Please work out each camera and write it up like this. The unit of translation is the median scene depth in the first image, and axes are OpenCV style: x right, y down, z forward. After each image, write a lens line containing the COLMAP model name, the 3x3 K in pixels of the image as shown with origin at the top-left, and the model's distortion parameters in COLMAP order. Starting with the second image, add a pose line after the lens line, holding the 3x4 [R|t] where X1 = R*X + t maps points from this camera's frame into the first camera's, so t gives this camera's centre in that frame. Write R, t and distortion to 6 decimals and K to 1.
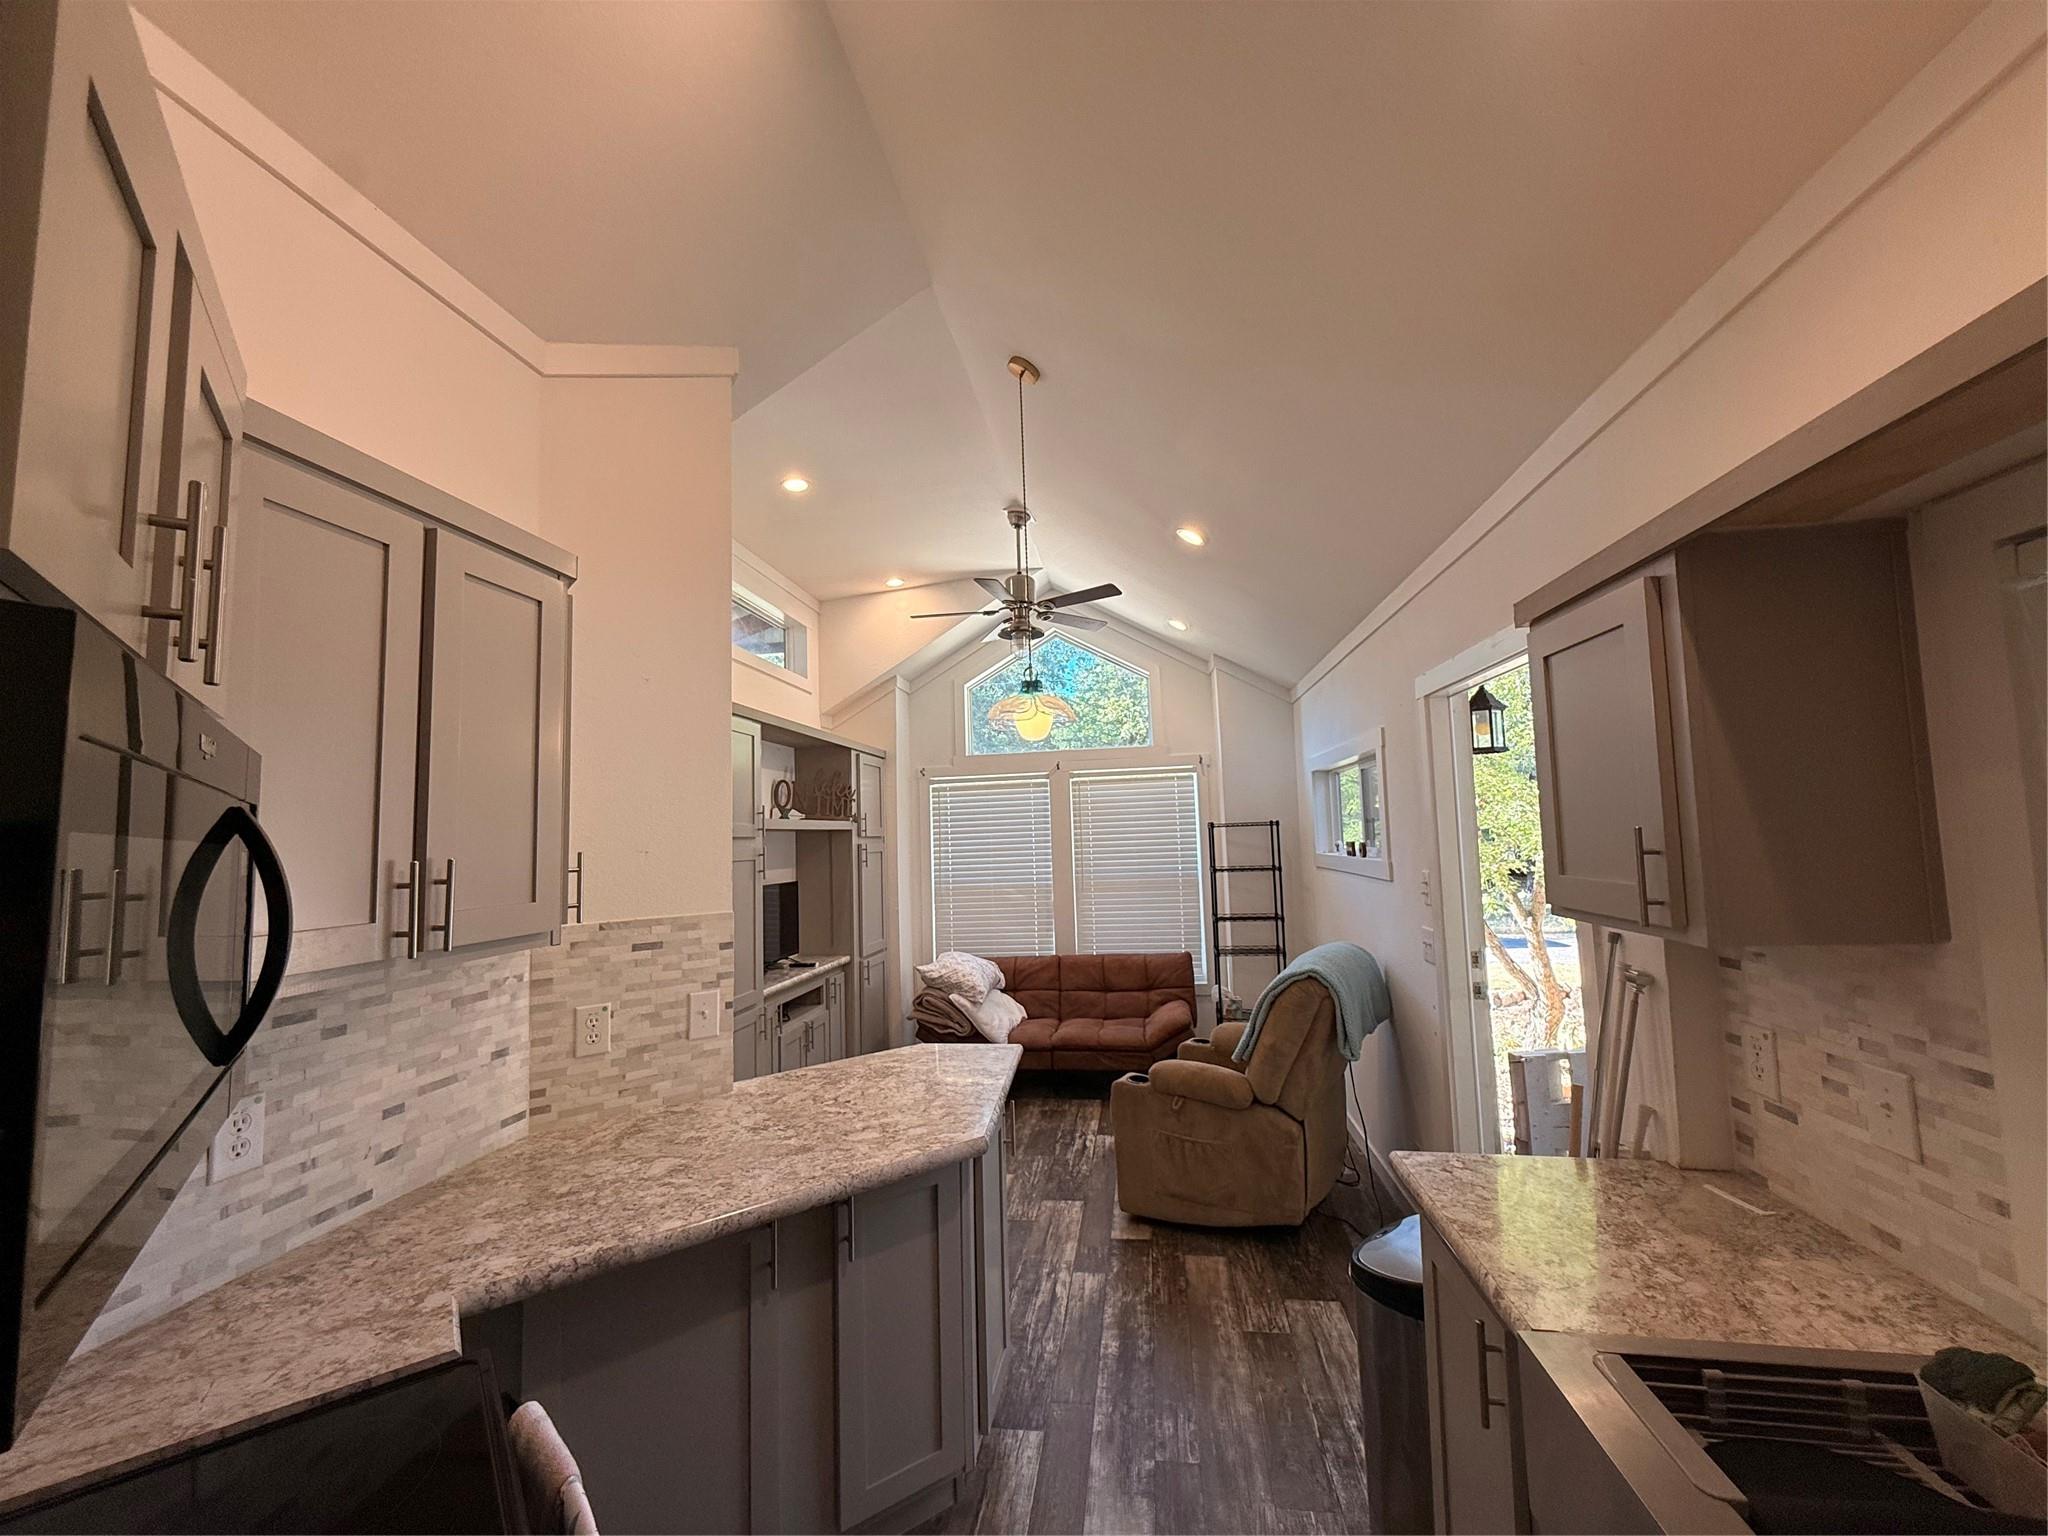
lens RADIAL K [[818.3, 0, 1026.5], [0, 818.3, 773.3], [0, 0, 1]] dist [0.001257, -0.000031]
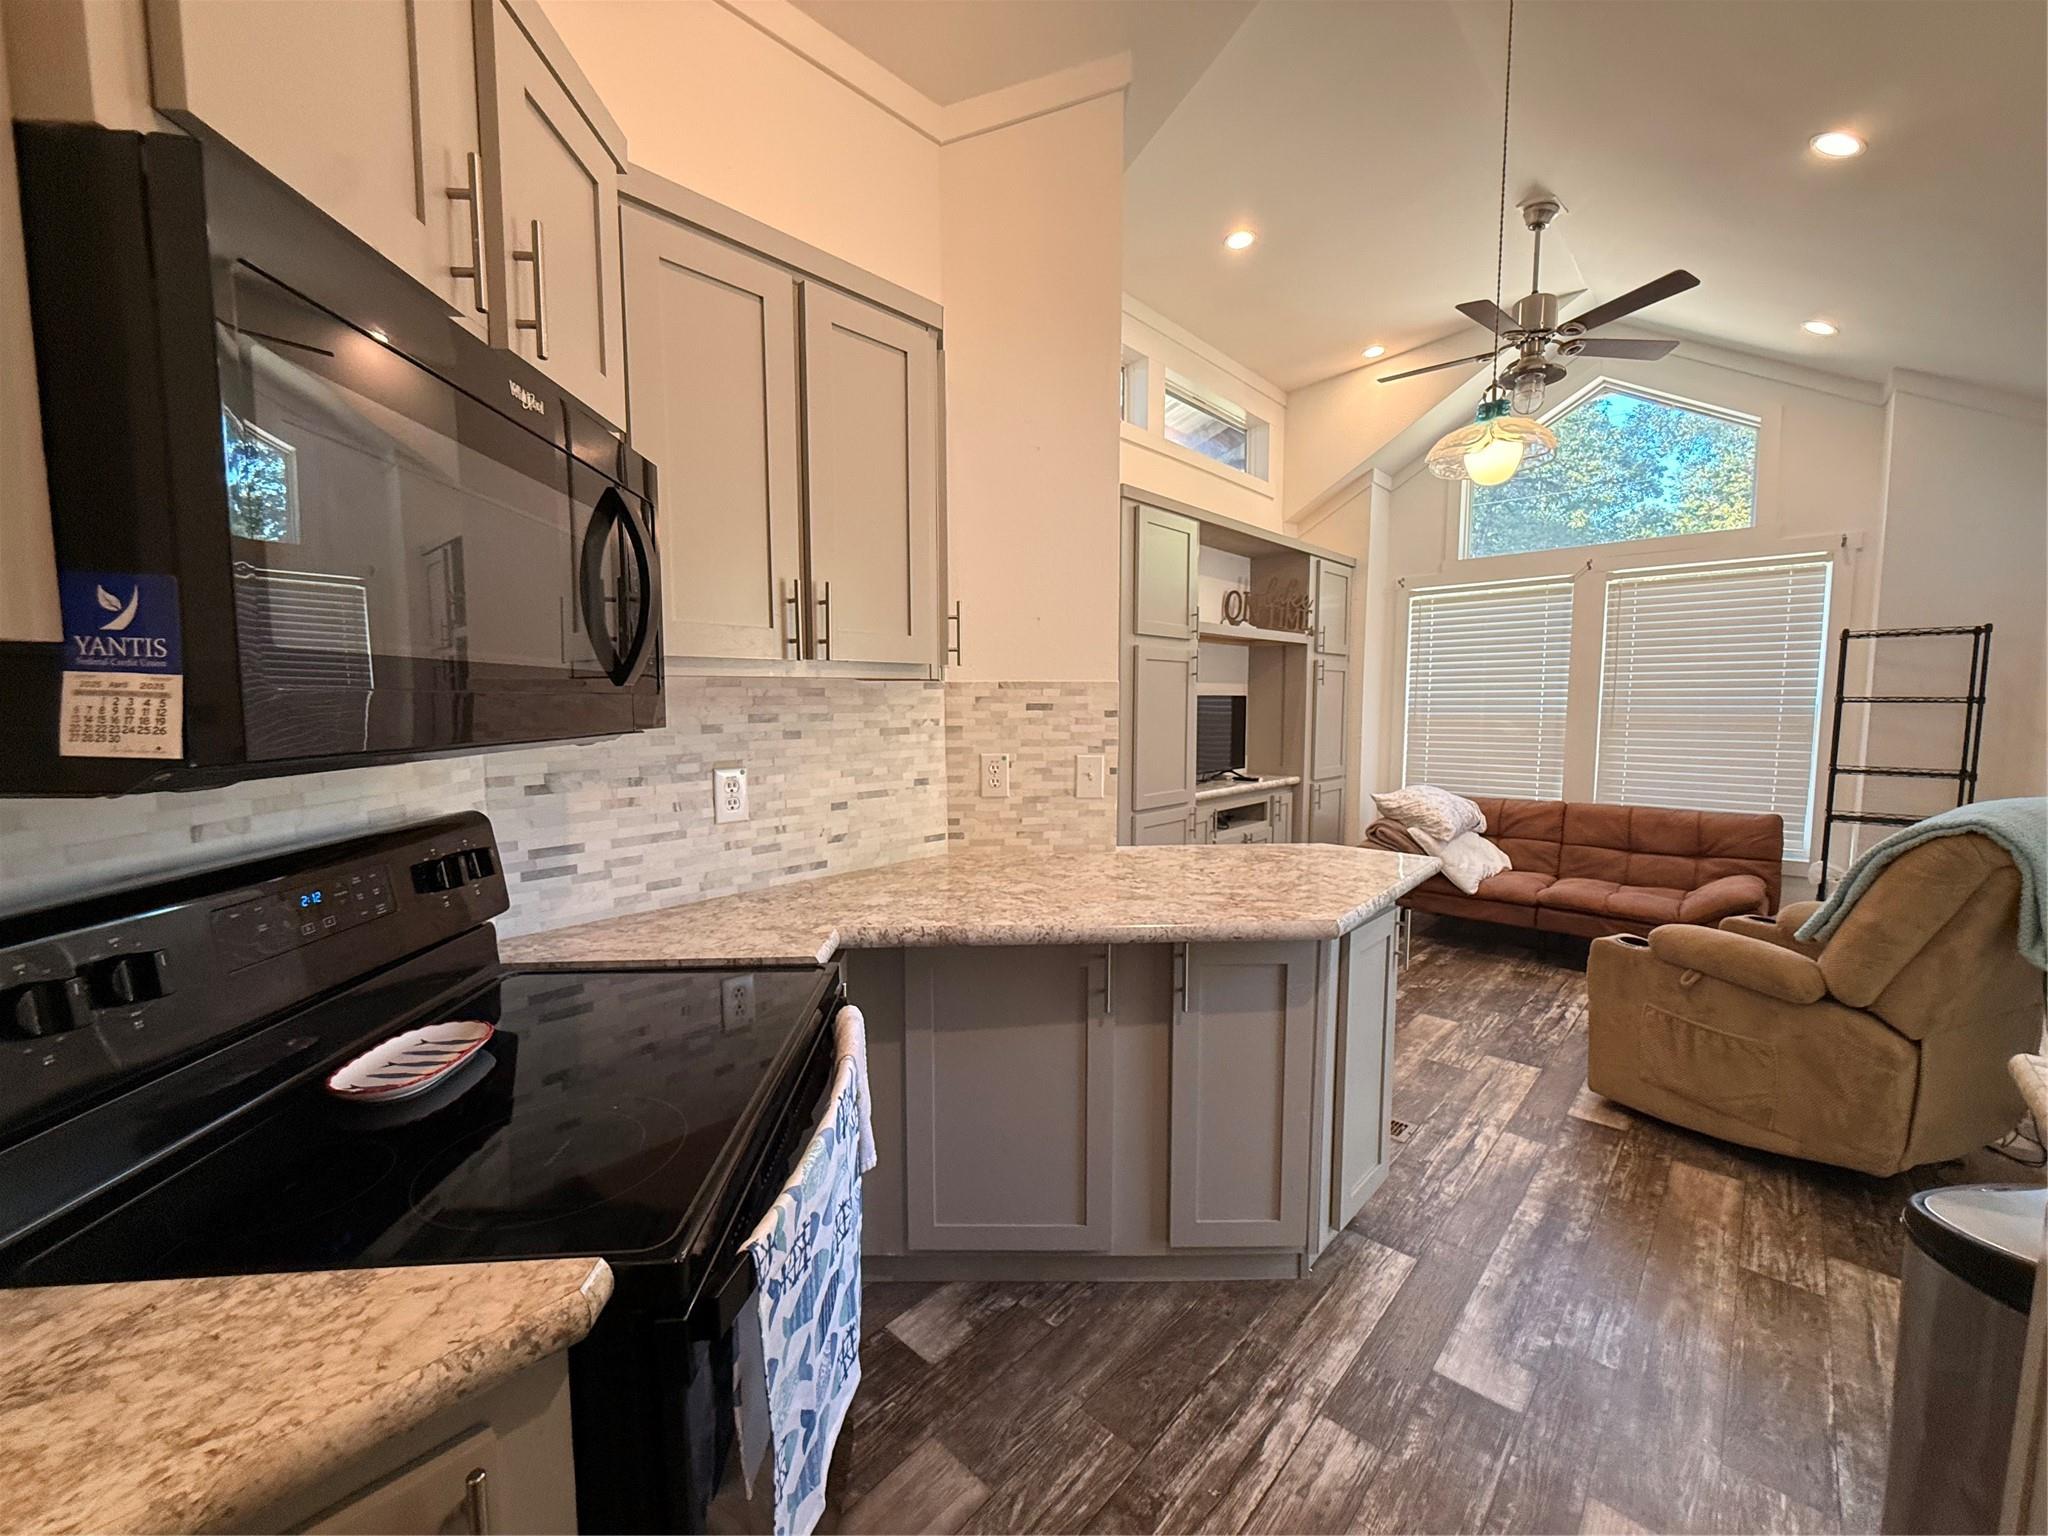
lens RADIAL K [[818.3, 0, 1025.6], [0, 818.3, 770.3], [0, 0, 1]] dist [0.001257, -0.000031]
pose [[0.824828, 0.080650, -0.559601, 0.073607], [0.019395, 0.985155, 0.170567, 0.061958], [0.565050, -0.151542, 0.811020, 0.059592]]
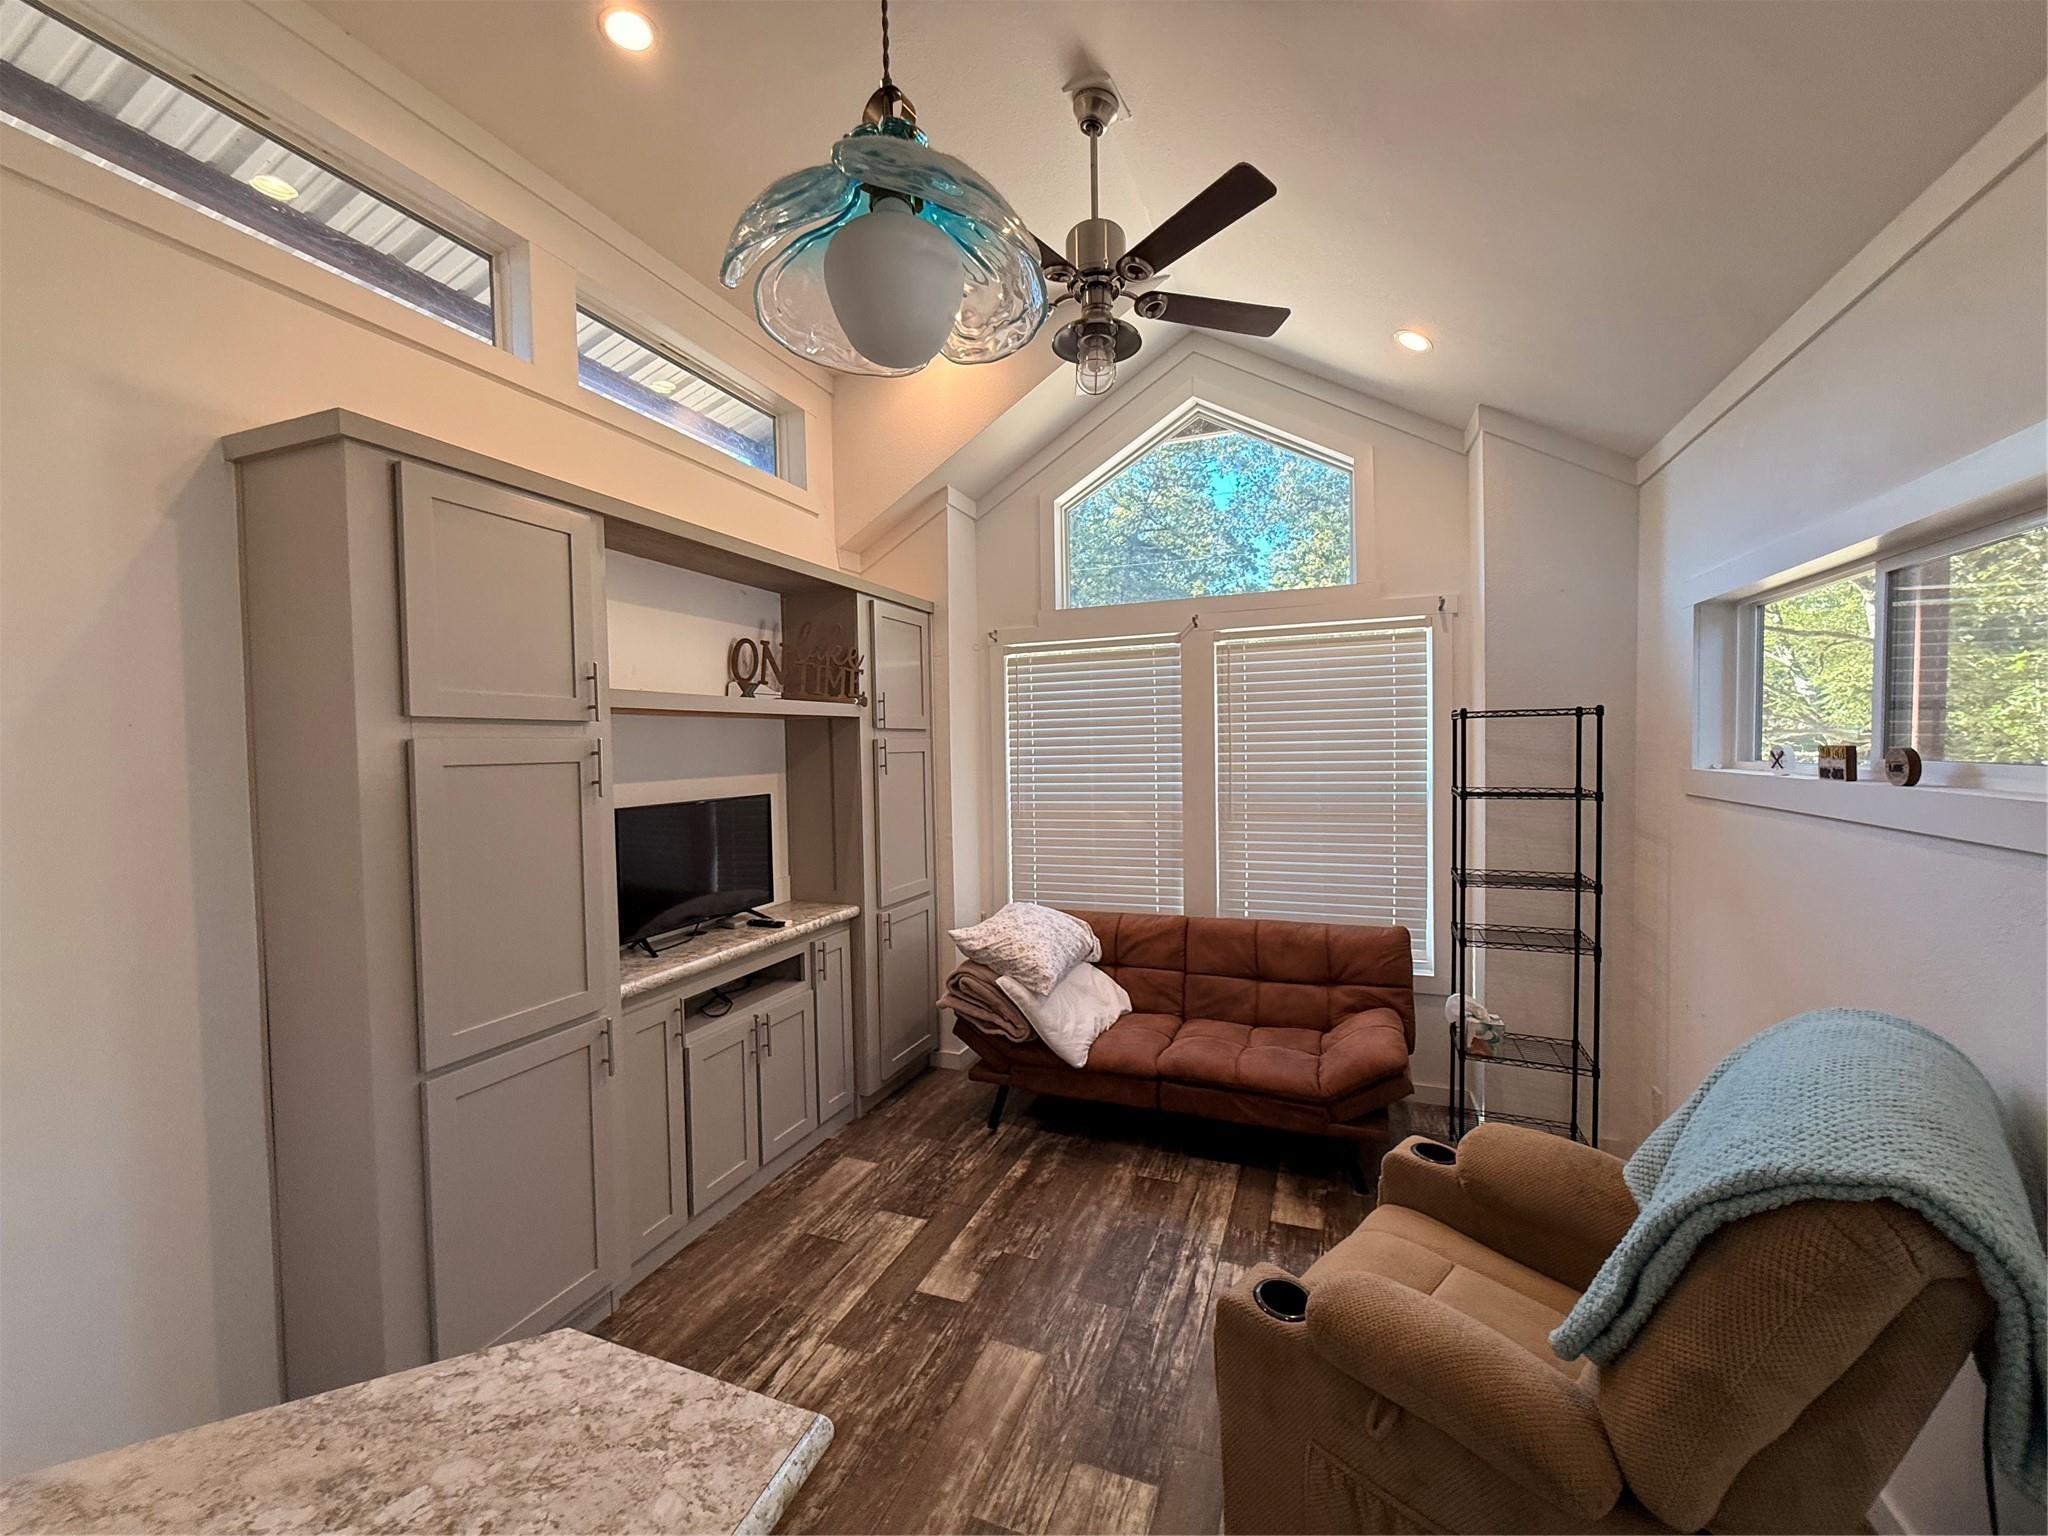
lens RADIAL K [[818.3, 0, 1029.2], [0, 818.3, 771.4], [0, 0, 1]] dist [0.001257, -0.000031]
pose [[0.974870, 0.022936, -0.221589, 0.086843], [0.003495, 0.992989, 0.118157, 0.047846], [0.222745, -0.115962, 0.967955, 0.533119]]
